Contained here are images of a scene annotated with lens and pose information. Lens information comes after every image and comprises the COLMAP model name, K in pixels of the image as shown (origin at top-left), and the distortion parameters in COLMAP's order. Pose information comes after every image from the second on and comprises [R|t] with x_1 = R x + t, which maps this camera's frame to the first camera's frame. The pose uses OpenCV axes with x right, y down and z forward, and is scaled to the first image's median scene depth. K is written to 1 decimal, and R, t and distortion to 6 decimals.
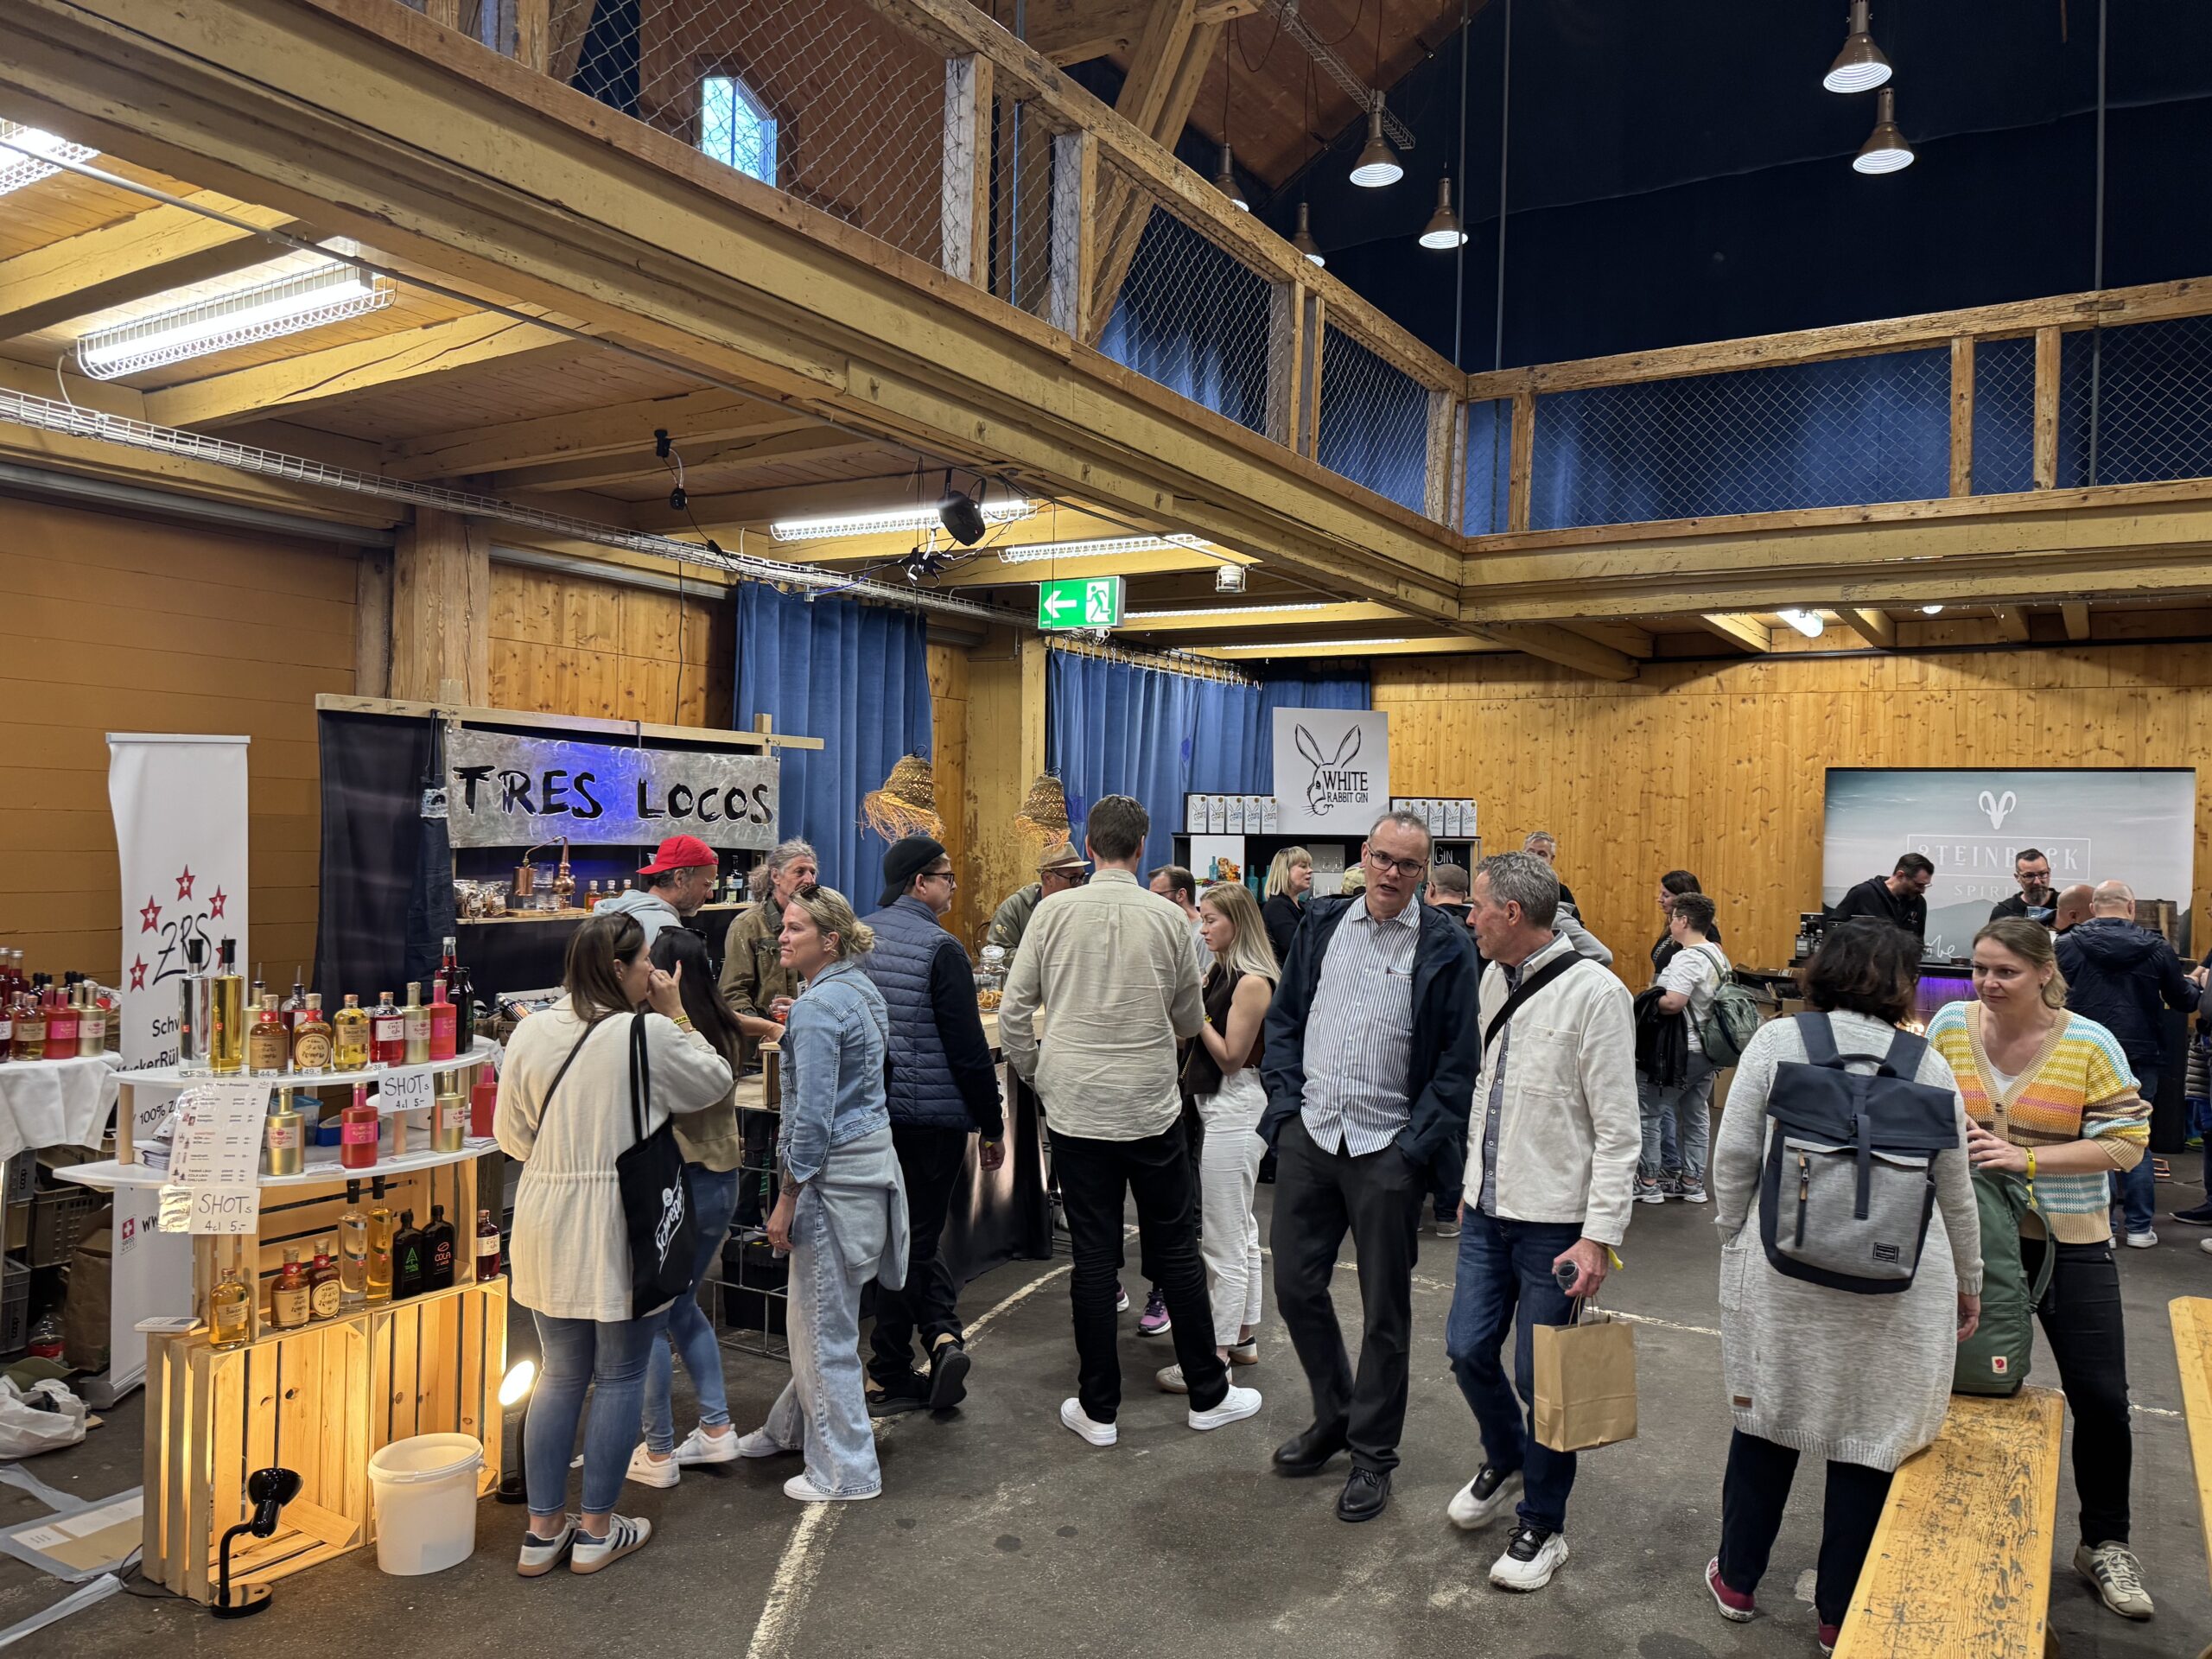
lens RADIAL K [[1566.8, 0, 1101.5], [0, 1566.8, 833.0], [0, 0, 1]] dist [0.056243, -0.066842]
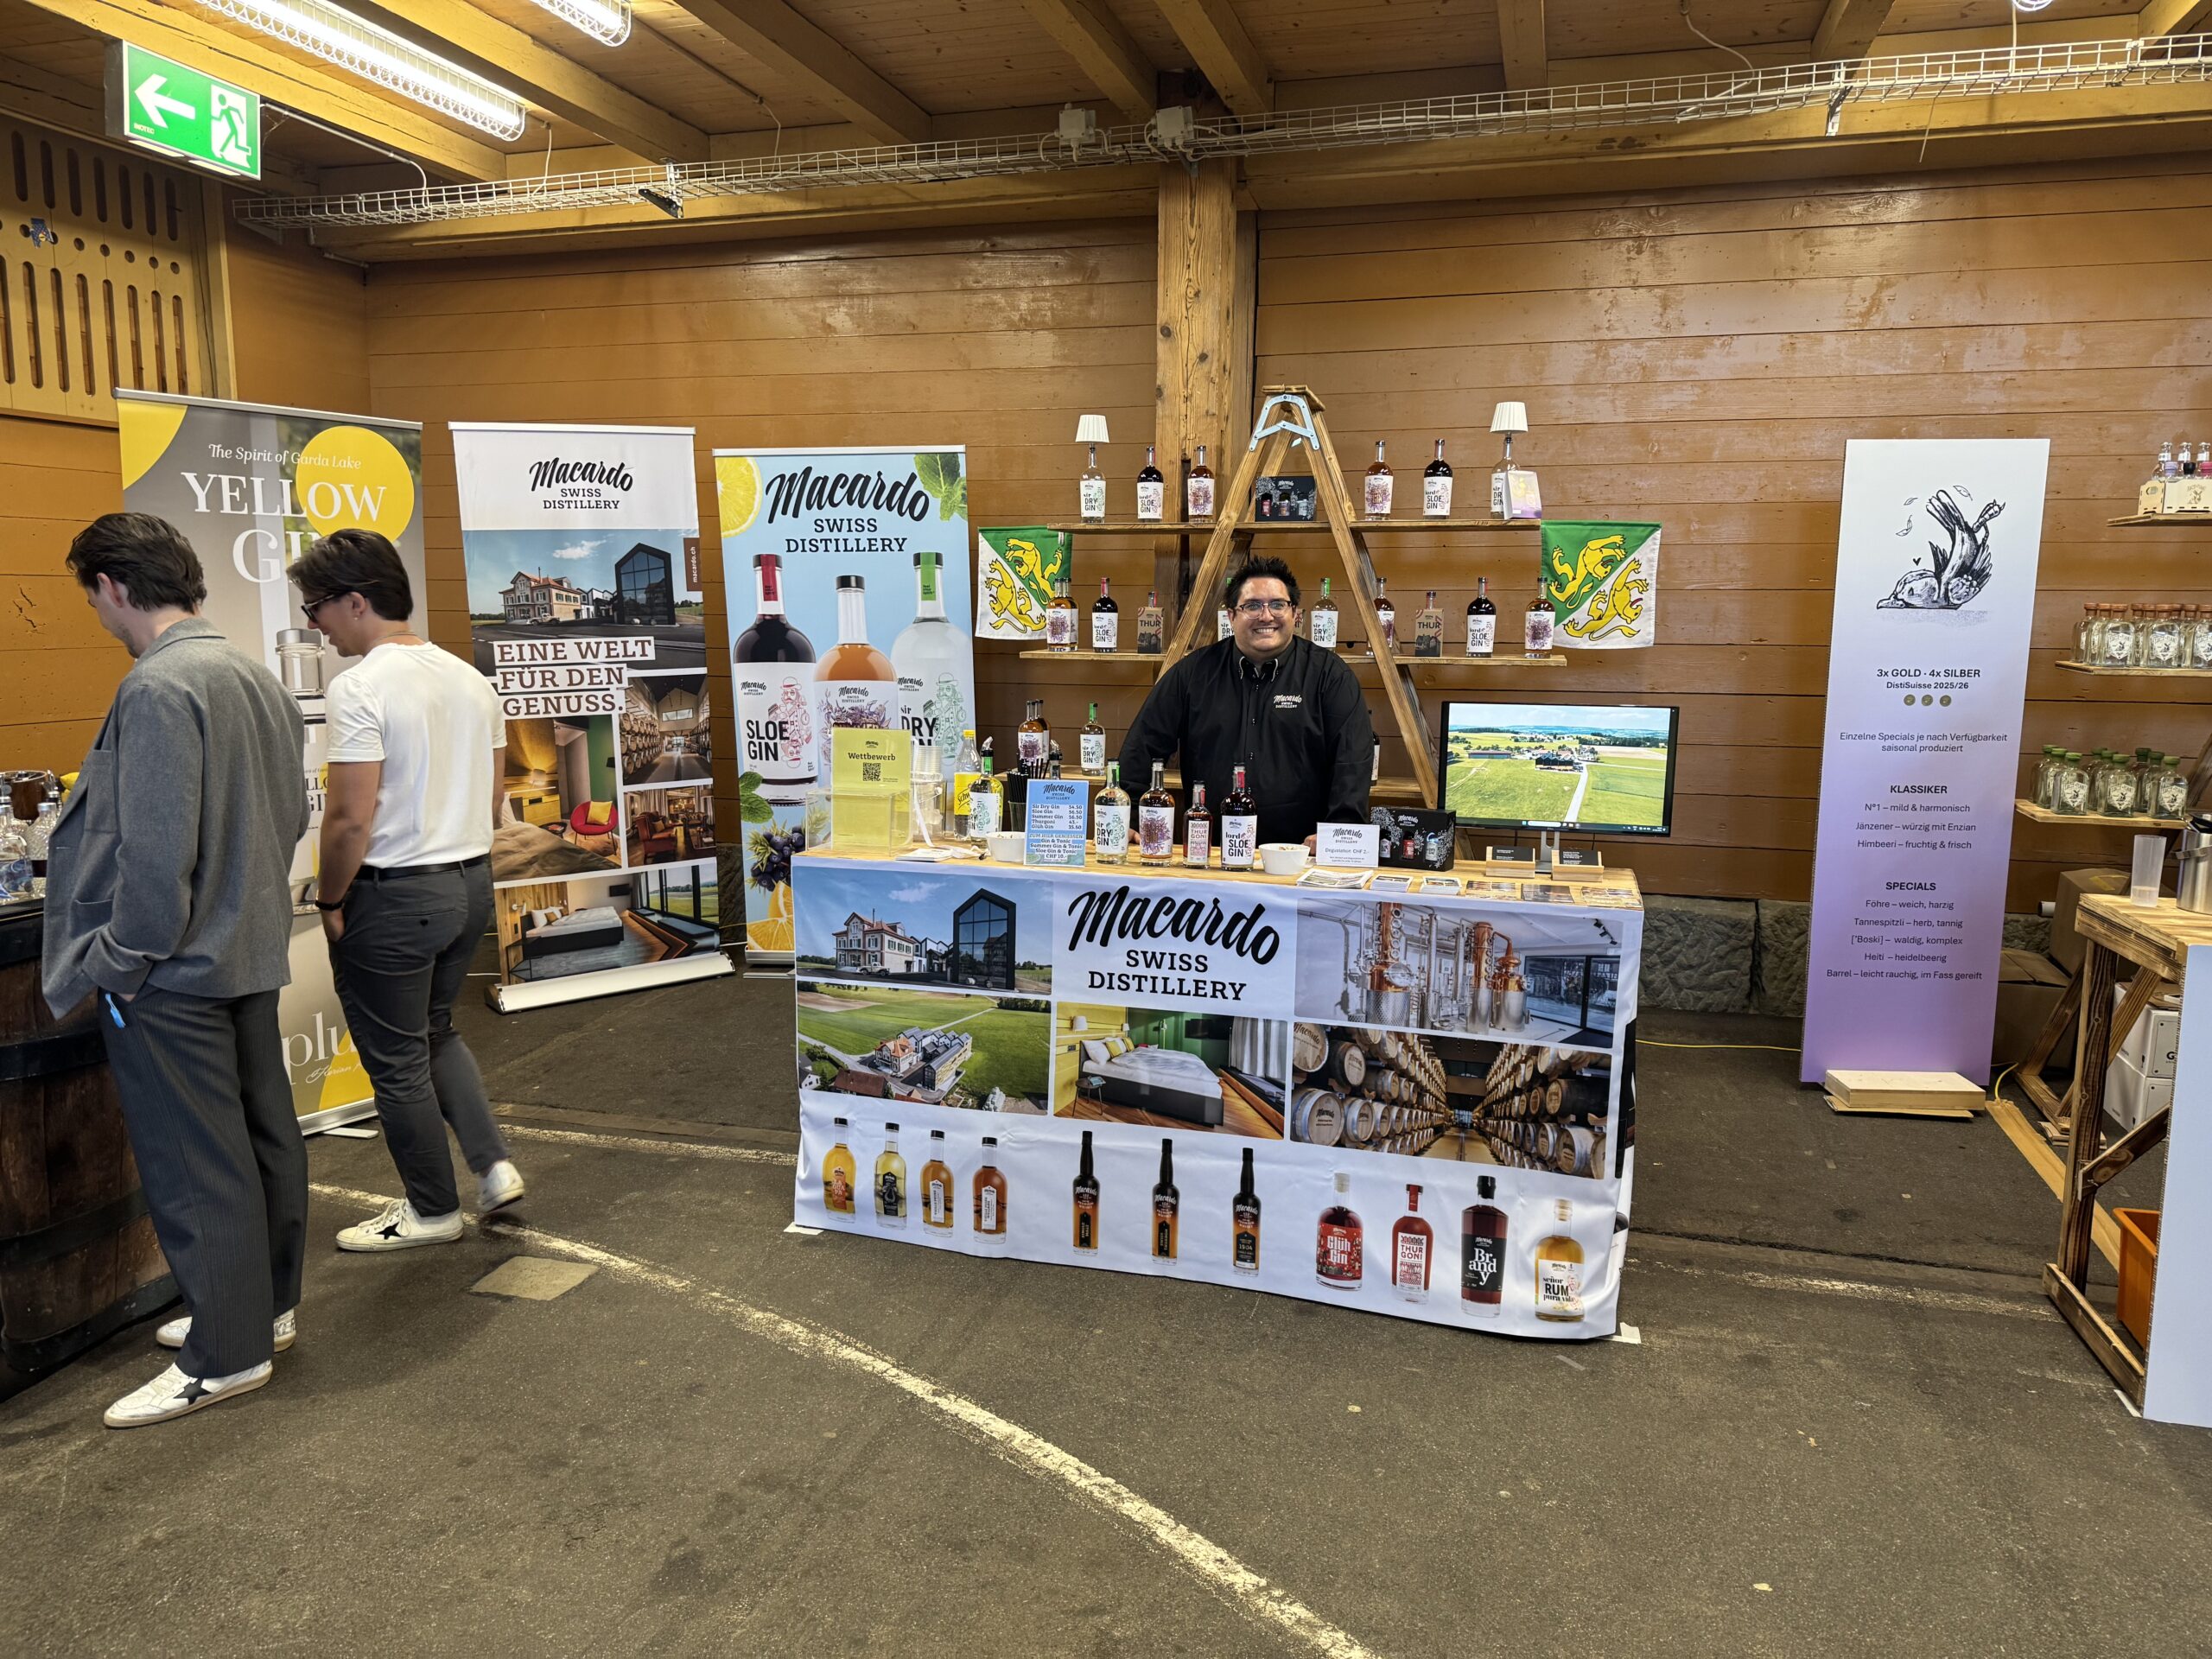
lens RADIAL K [[1566.8, 0, 1108.5], [0, 1566.8, 821.9], [0, 0, 1]] dist [0.056243, -0.066842]
pose [[-0.278145, -0.153302, 0.948227, -0.943743], [-0.006790, 0.987471, 0.157654, 0.024548], [-0.960515, 0.037412, -0.275702, 1.123726]]
